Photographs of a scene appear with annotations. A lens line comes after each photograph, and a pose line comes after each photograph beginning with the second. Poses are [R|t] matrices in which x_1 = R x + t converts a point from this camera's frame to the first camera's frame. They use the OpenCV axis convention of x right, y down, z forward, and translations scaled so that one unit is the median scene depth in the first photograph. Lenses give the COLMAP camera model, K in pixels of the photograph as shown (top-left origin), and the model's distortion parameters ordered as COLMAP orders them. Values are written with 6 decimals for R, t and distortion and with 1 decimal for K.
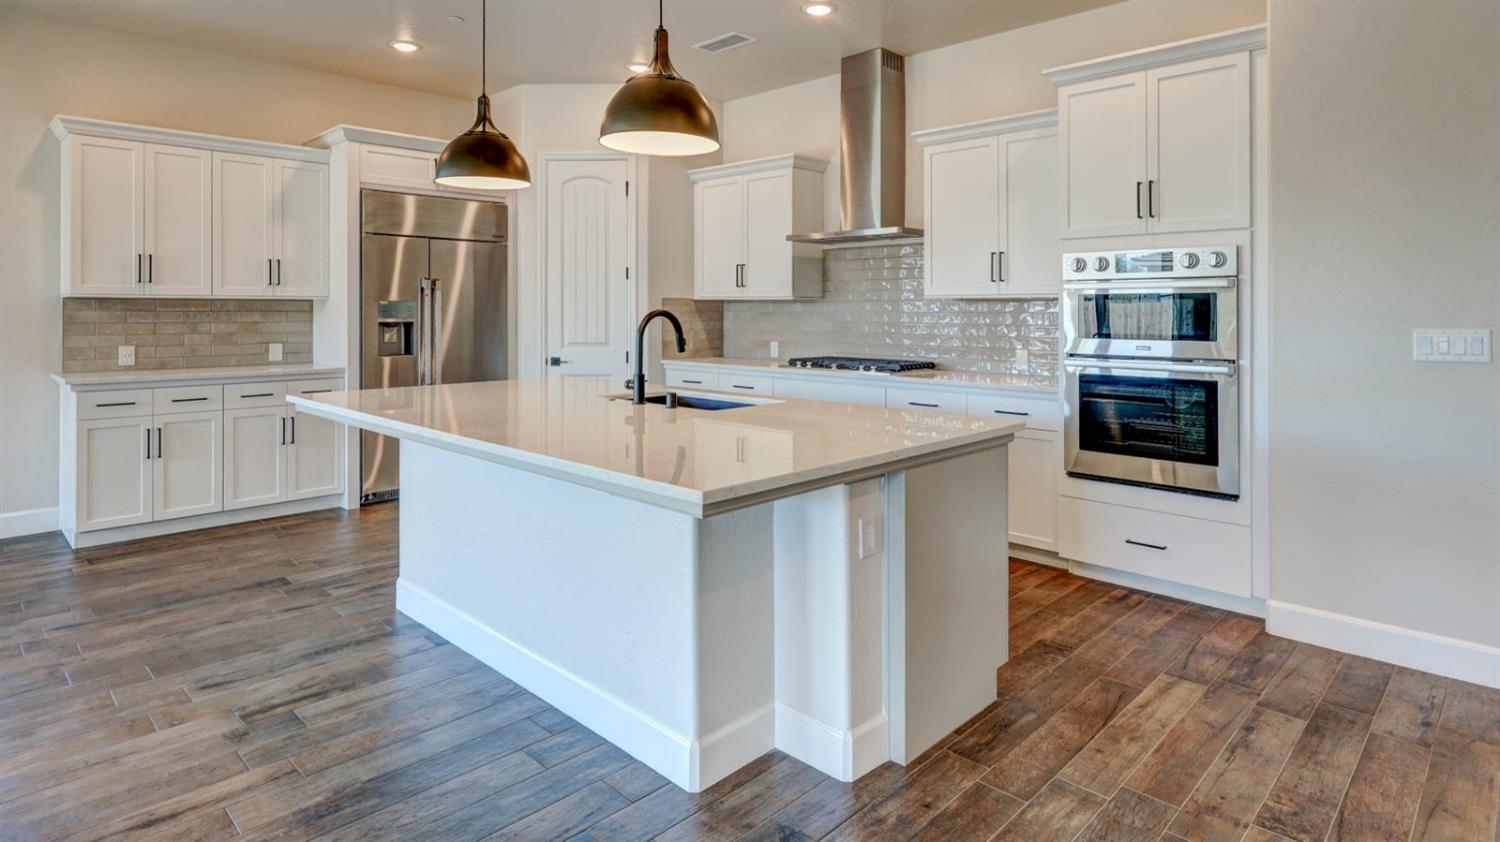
lens RADIAL K [[814.8, 0, 755.1], [0, 814.8, 311.4], [0, 0, 1]] dist [0.000962, 0.000550]
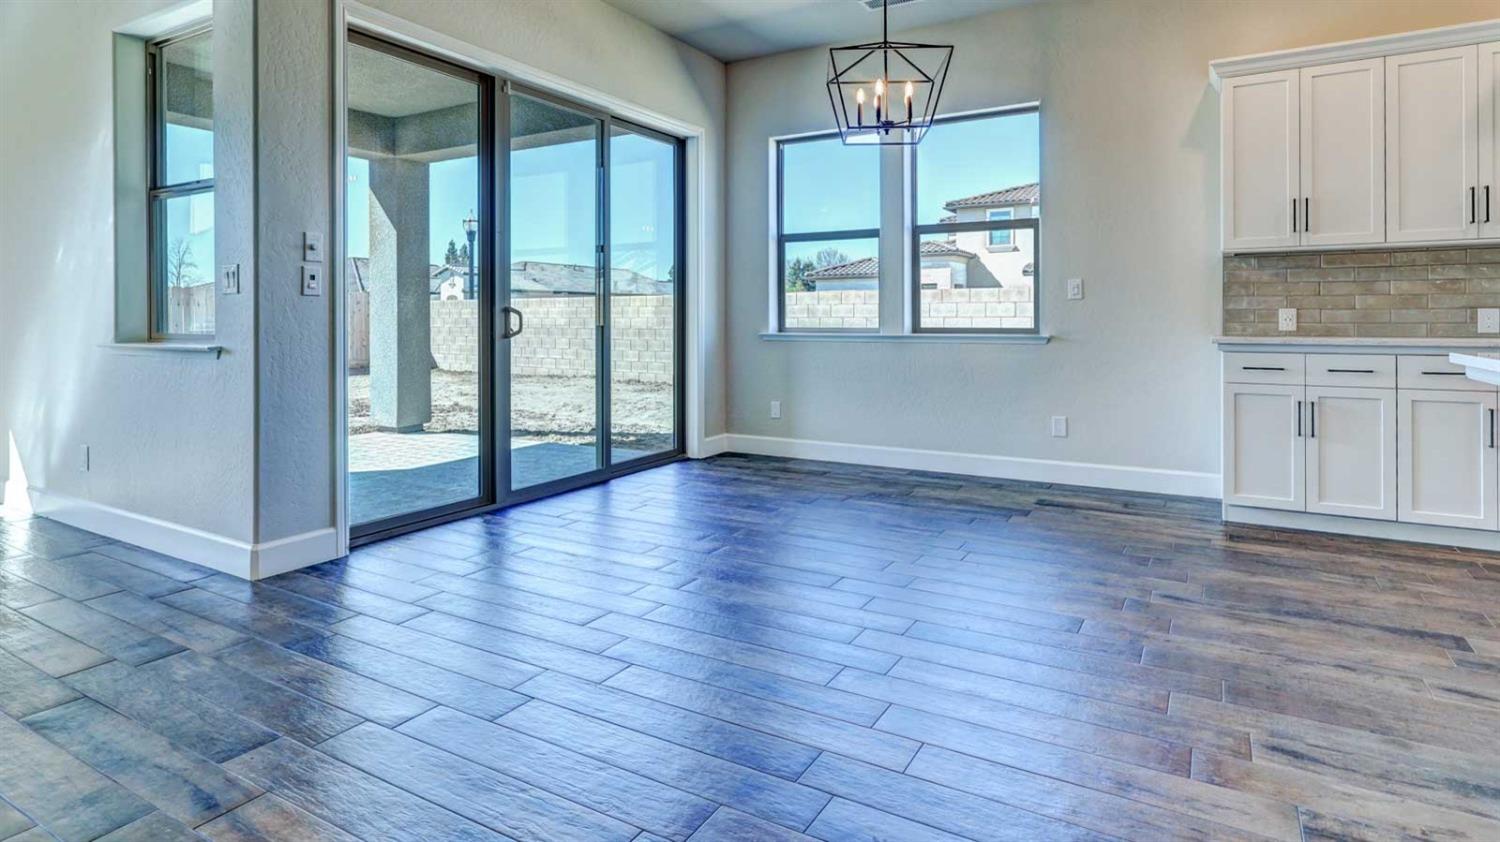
lens RADIAL K [[796.5, 0, 754.6], [0, 796.5, 318.6], [0, 0, 1]] dist [0.001197, 0.001154]
pose [[0.241215, -0.003703, -0.970465, -0.074015], [0.001556, 0.999993, -0.003429, 0.058220], [0.970470, -0.000683, 0.241220, 0.240959]]
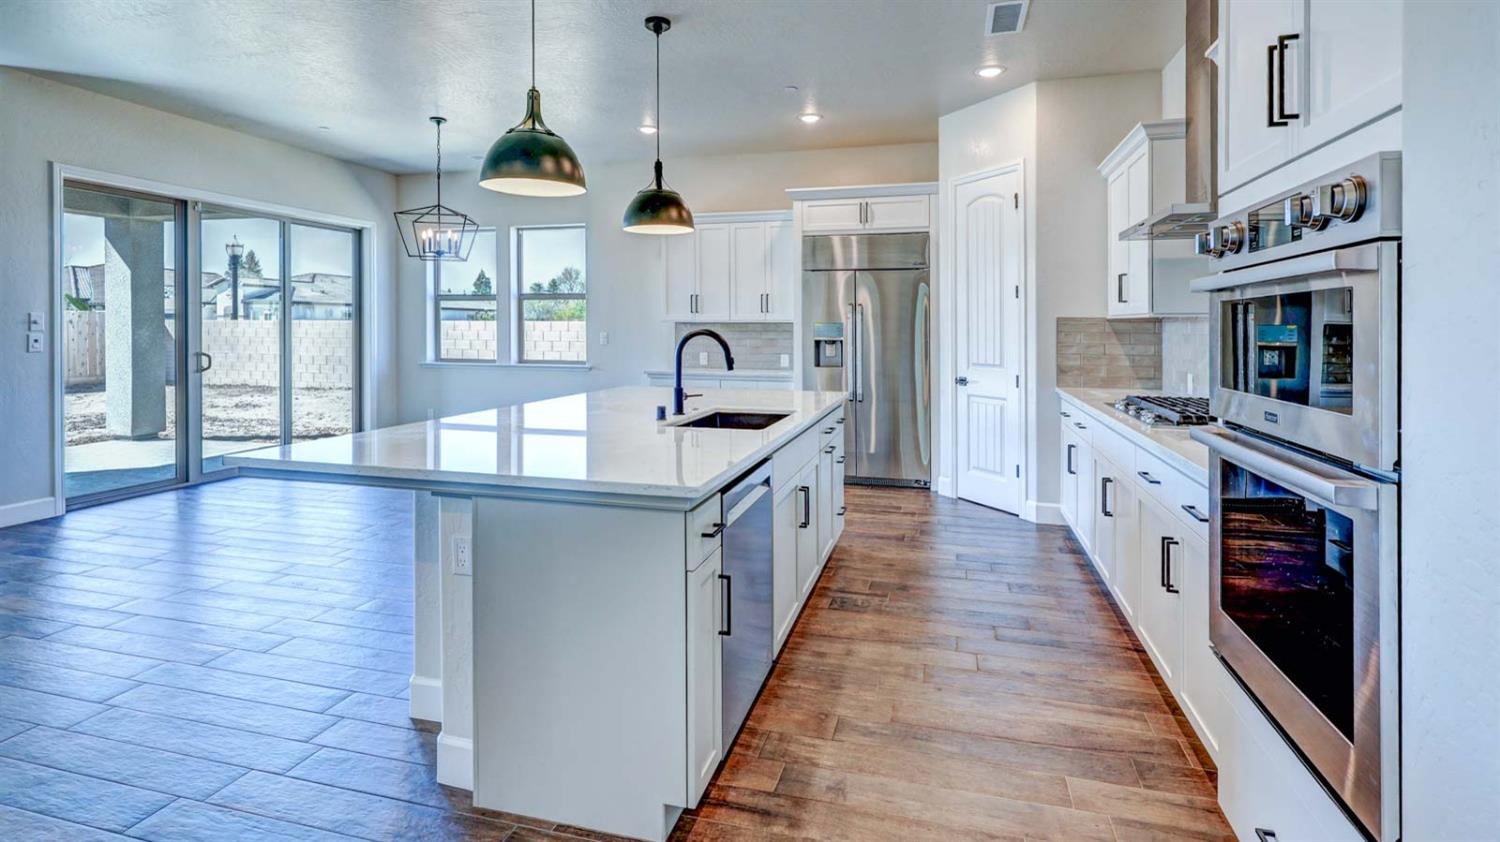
lens RADIAL K [[714.7, 0, 756.7], [0, 714.7, 337.1], [0, 0, 1]] dist [-0.002806, -0.000941]
pose [[0.486249, 0.009699, -0.873766, 0.524636], [-0.004772, 0.999953, 0.008444, -0.000201], [0.873807, 0.000064, 0.486273, 0.433174]]
